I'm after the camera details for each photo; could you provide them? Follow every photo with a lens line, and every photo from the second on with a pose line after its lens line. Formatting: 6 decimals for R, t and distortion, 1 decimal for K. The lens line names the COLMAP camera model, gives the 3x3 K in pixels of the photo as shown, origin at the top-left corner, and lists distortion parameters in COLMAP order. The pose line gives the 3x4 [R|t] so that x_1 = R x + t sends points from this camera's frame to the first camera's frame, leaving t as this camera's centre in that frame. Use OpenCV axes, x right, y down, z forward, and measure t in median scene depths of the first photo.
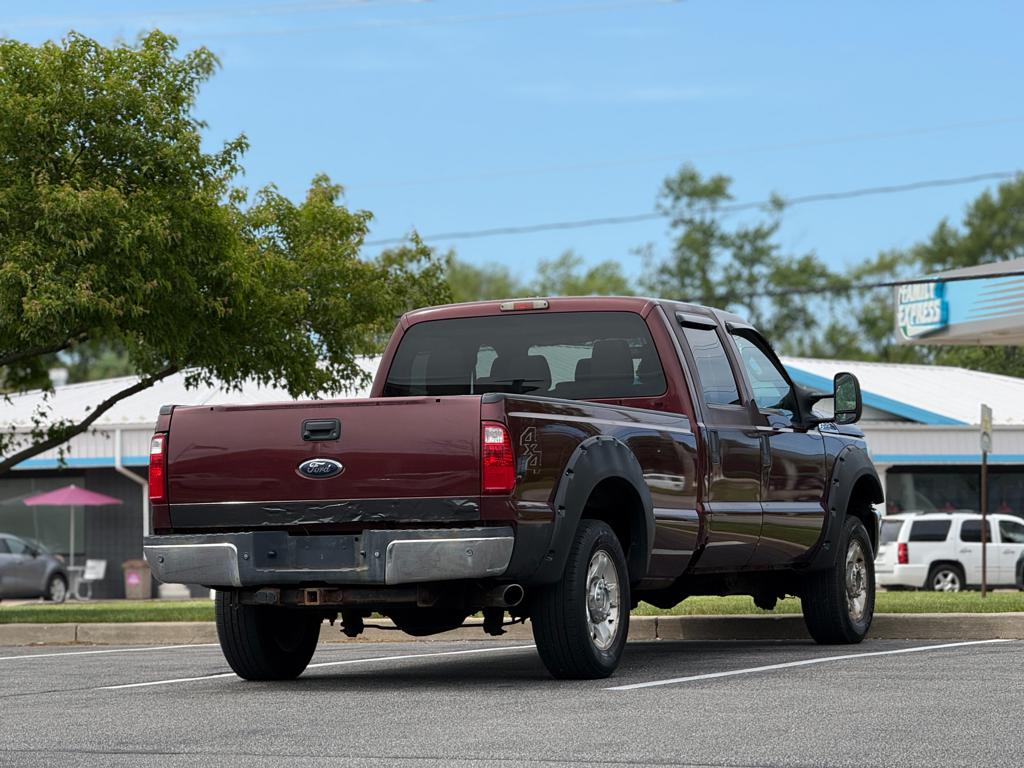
lens RADIAL K [[3627.1, 0, 512.0], [0, 3627.1, 384.0], [0, 0, 1]] dist [0.255842, 2.080778]
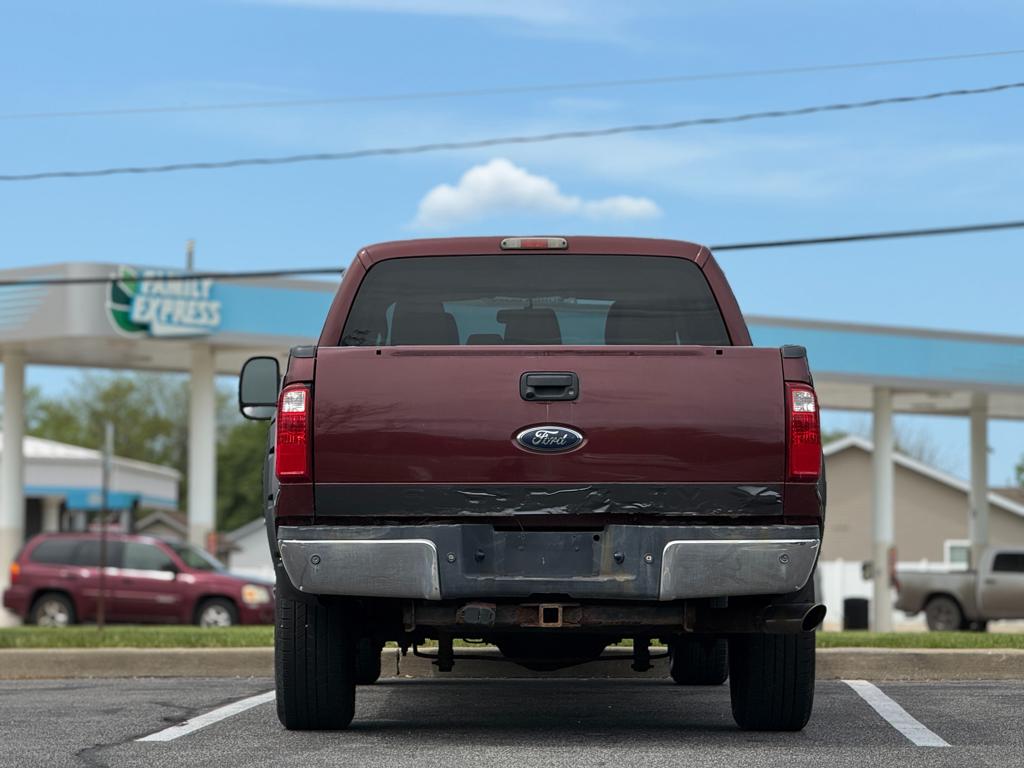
lens RADIAL K [[3627.1, 0, 512.0], [0, 3627.1, 384.0], [0, 0, 1]] dist [0.255842, 2.080778]
pose [[0.924789, 0.038736, 0.378504, -0.335670], [-0.034558, 0.999244, -0.017827, 0.025431], [-0.378908, 0.003406, 0.925428, 0.330579]]
